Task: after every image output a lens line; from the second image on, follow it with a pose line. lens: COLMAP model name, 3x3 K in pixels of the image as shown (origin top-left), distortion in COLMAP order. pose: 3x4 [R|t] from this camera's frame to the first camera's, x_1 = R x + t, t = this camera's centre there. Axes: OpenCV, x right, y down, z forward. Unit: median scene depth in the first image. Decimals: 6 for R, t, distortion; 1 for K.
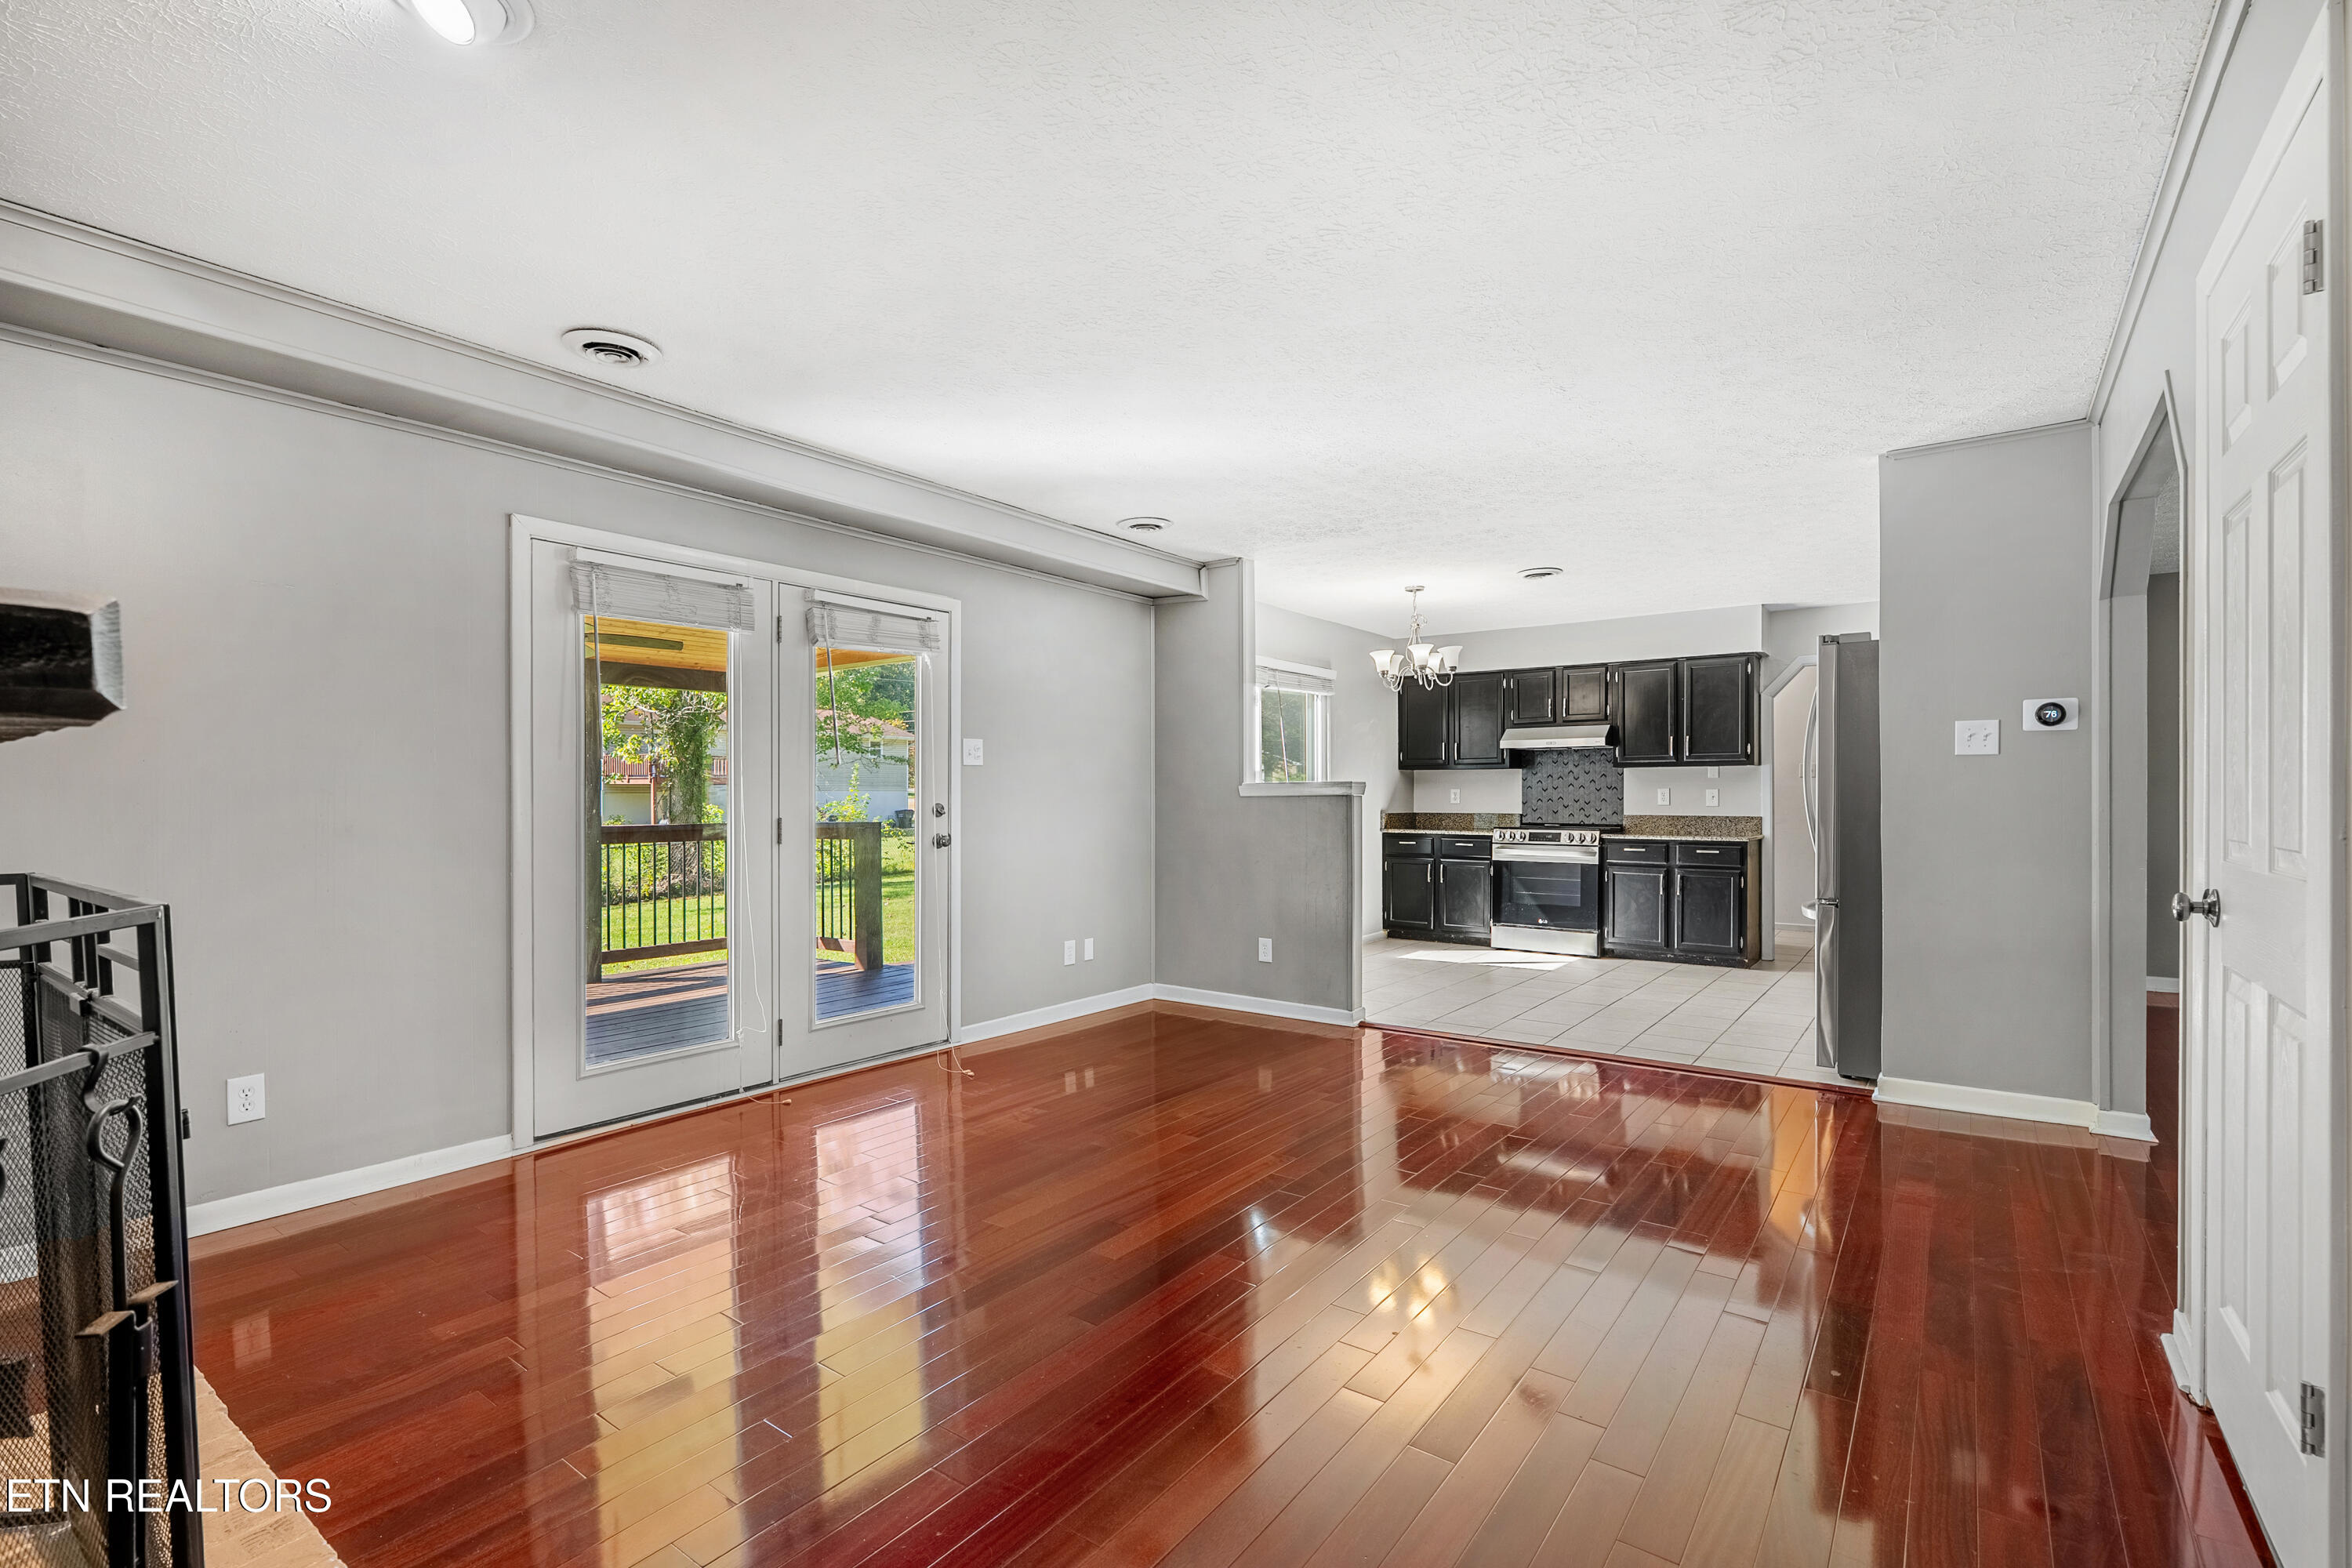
lens RADIAL K [[1080.3, 0, 1172.8], [0, 1080.3, 801.5], [0, 0, 1]] dist [-0.003749, 0.000514]
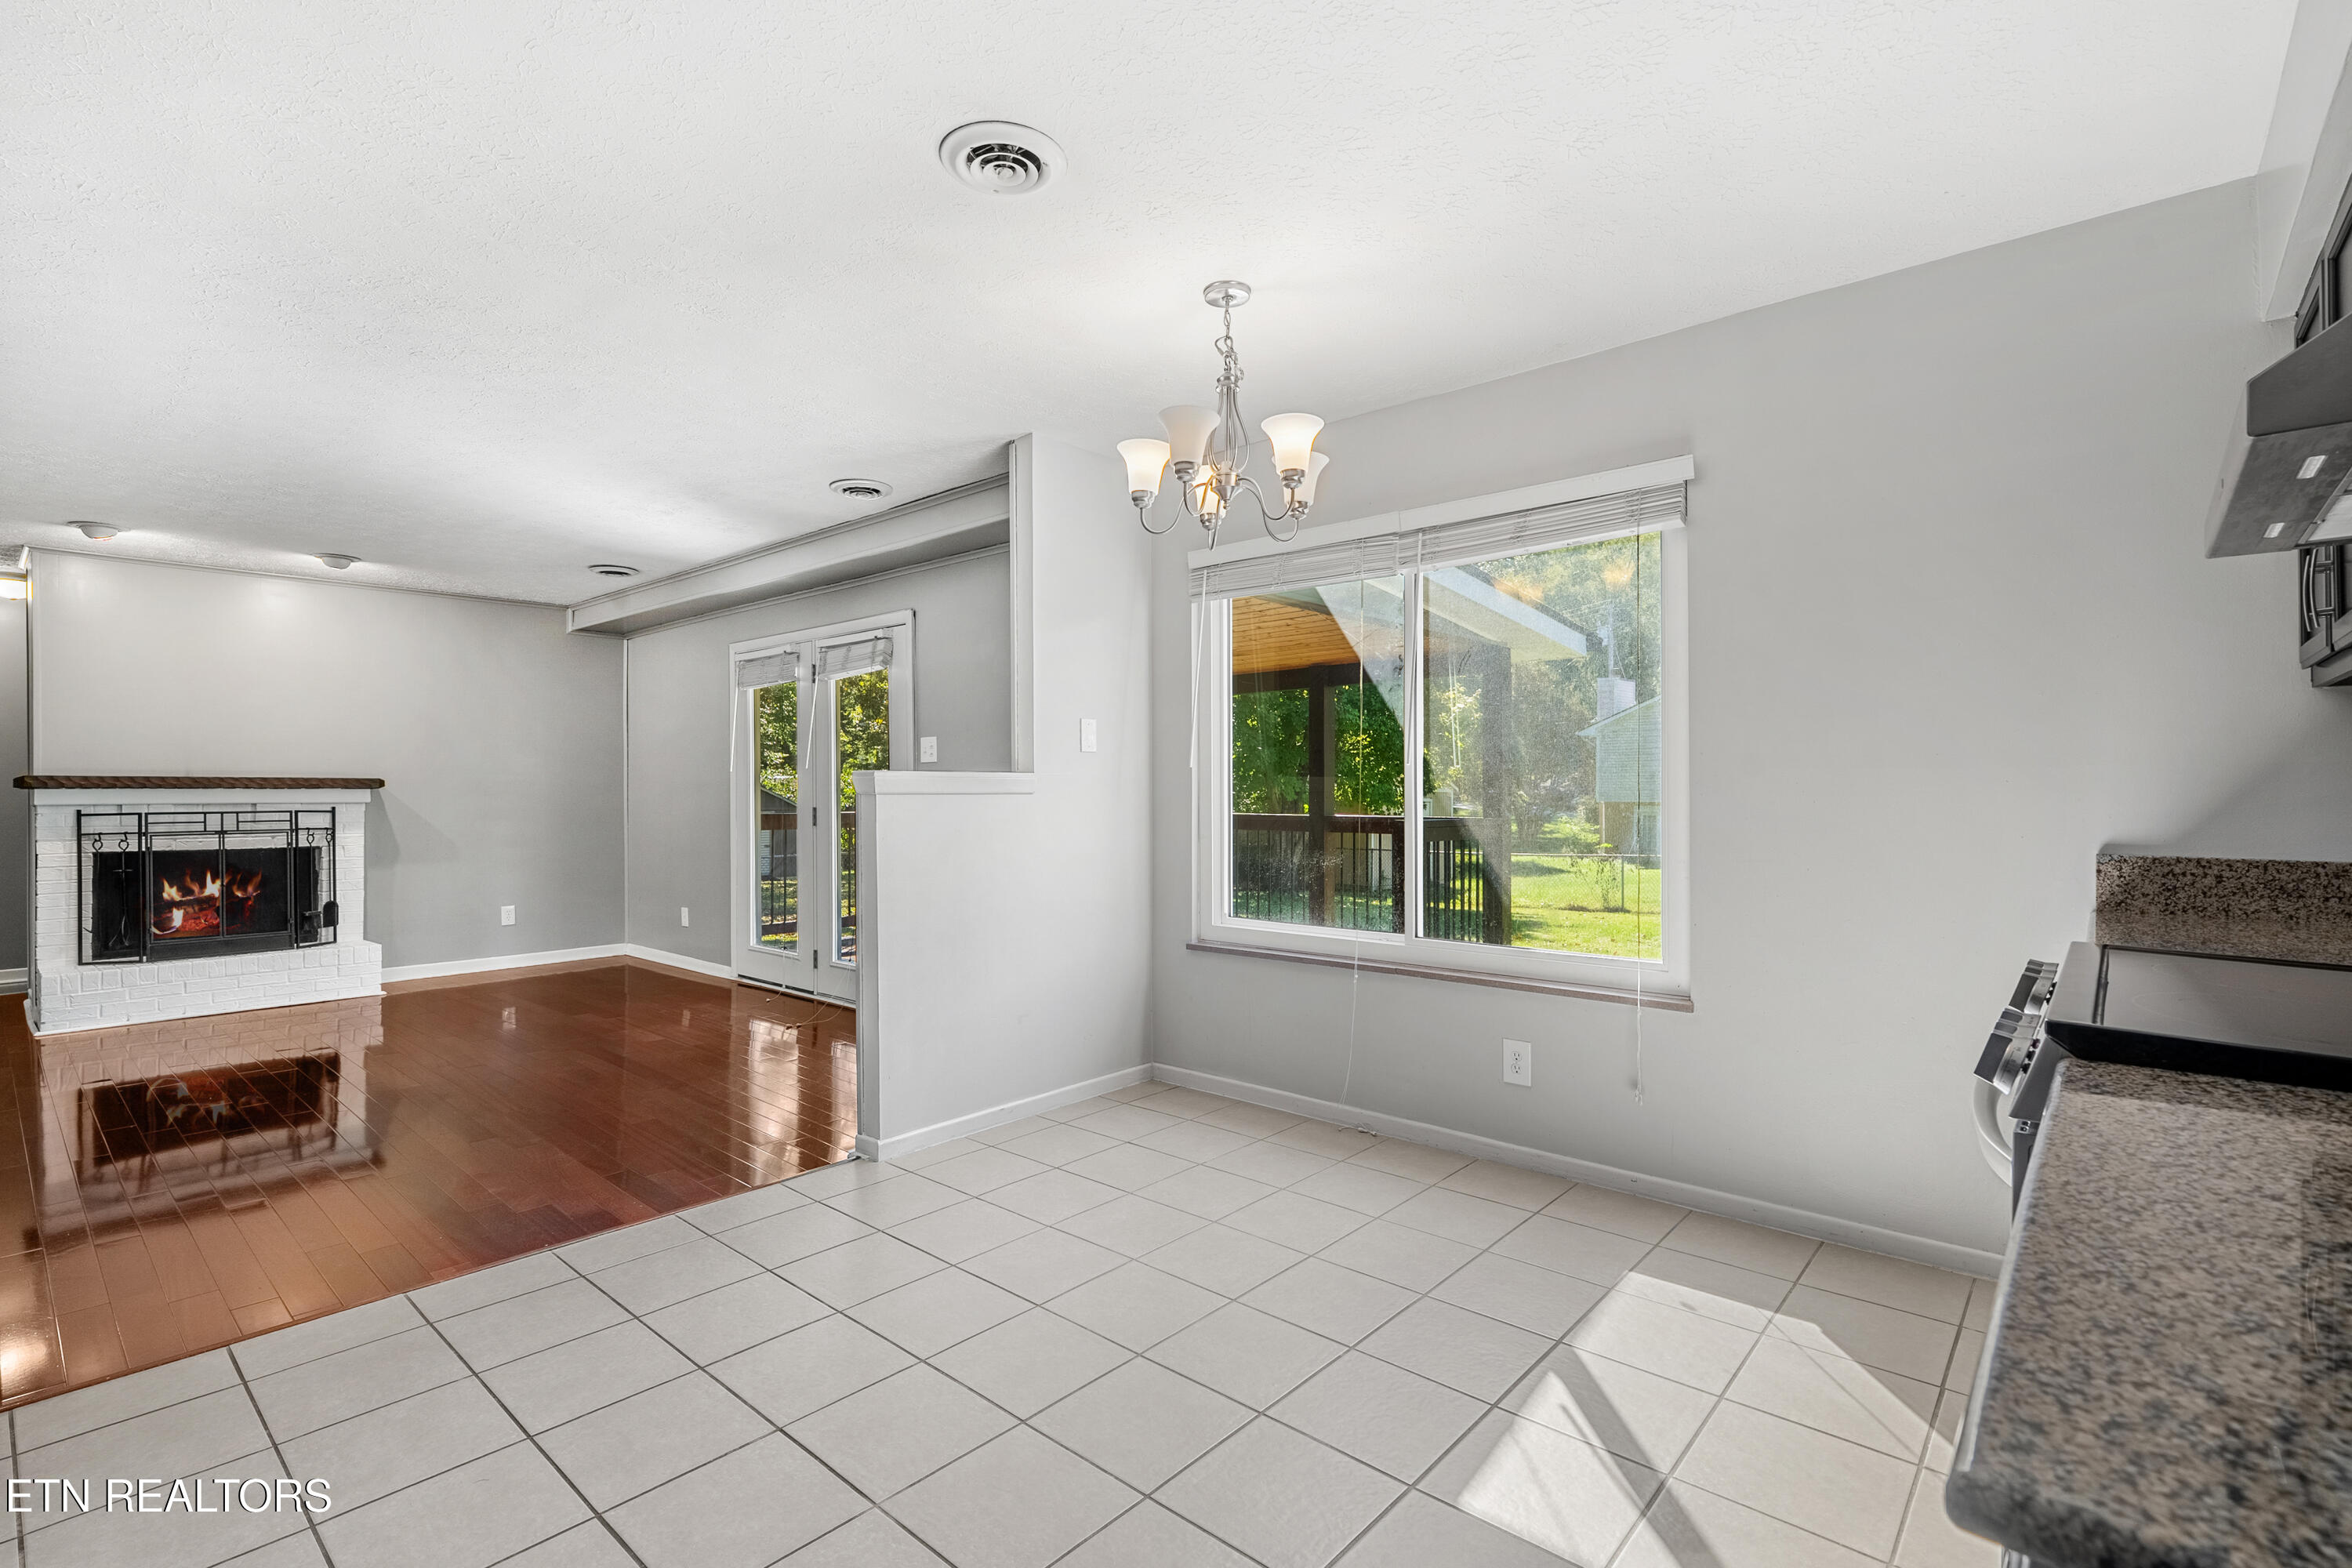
lens RADIAL K [[1080.3, 0, 1176.9], [0, 1080.3, 785.5], [0, 0, 1]] dist [-0.003749, 0.000514]
pose [[-0.087046, 0.000937, -0.996204, 0.531832], [0.000146, 1.000000, 0.000927, -0.007966], [0.996204, -0.000064, -0.087046, 0.850119]]
